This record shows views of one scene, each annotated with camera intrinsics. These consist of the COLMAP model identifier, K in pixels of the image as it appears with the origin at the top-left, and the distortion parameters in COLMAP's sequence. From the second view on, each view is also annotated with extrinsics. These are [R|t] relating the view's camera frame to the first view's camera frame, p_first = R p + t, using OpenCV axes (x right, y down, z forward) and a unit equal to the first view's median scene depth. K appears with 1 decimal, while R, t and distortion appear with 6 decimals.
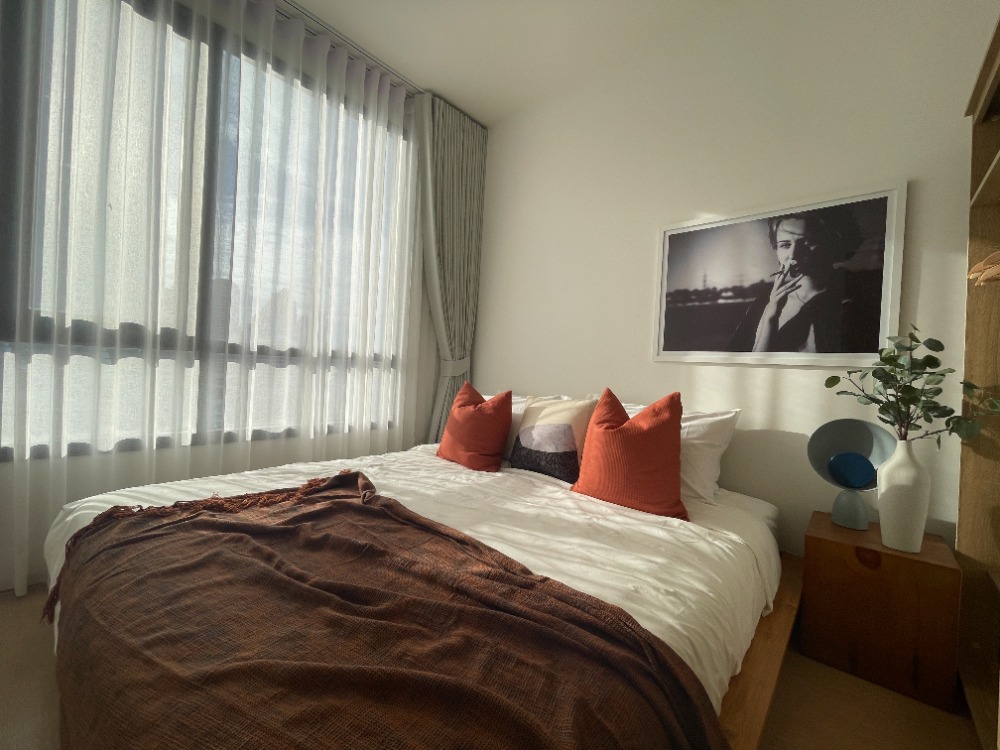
lens RADIAL K [[406.1, 0, 495.1], [0, 406.1, 371.1], [0, 0, 1]] dist [-0.001233, -0.000087]
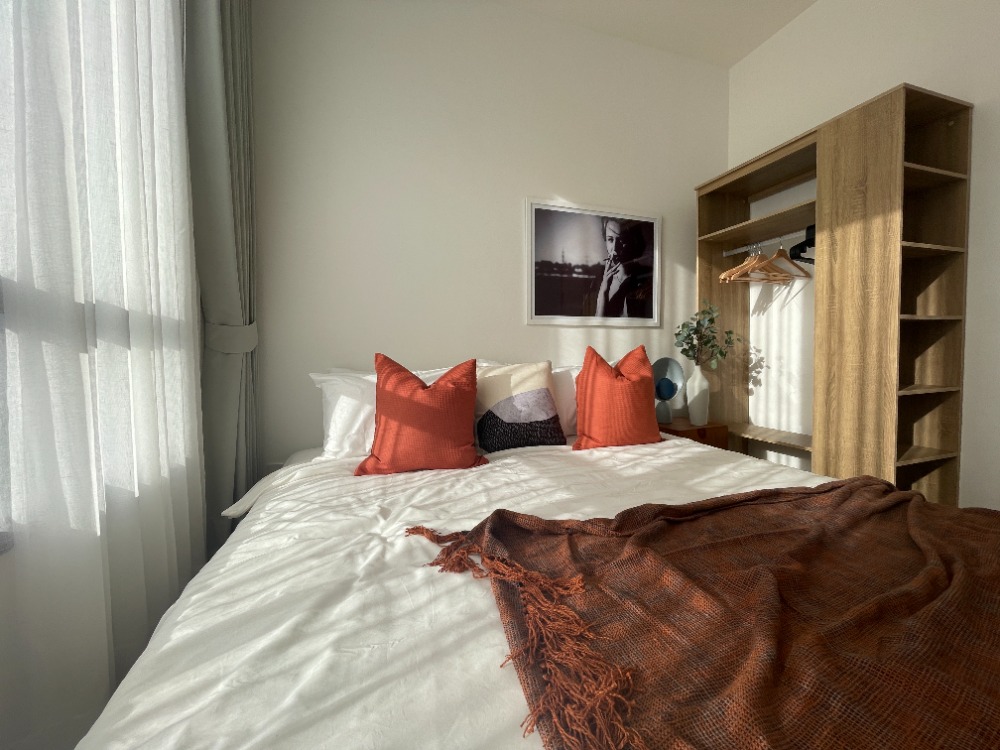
lens RADIAL K [[406.1, 0, 496.6], [0, 406.1, 374.7], [0, 0, 1]] dist [-0.001233, -0.000087]
pose [[0.483824, -0.101587, 0.869249, -0.719005], [0.041271, 0.994784, 0.093287, 0.005161], [-0.874192, -0.009259, 0.485493, 0.645489]]
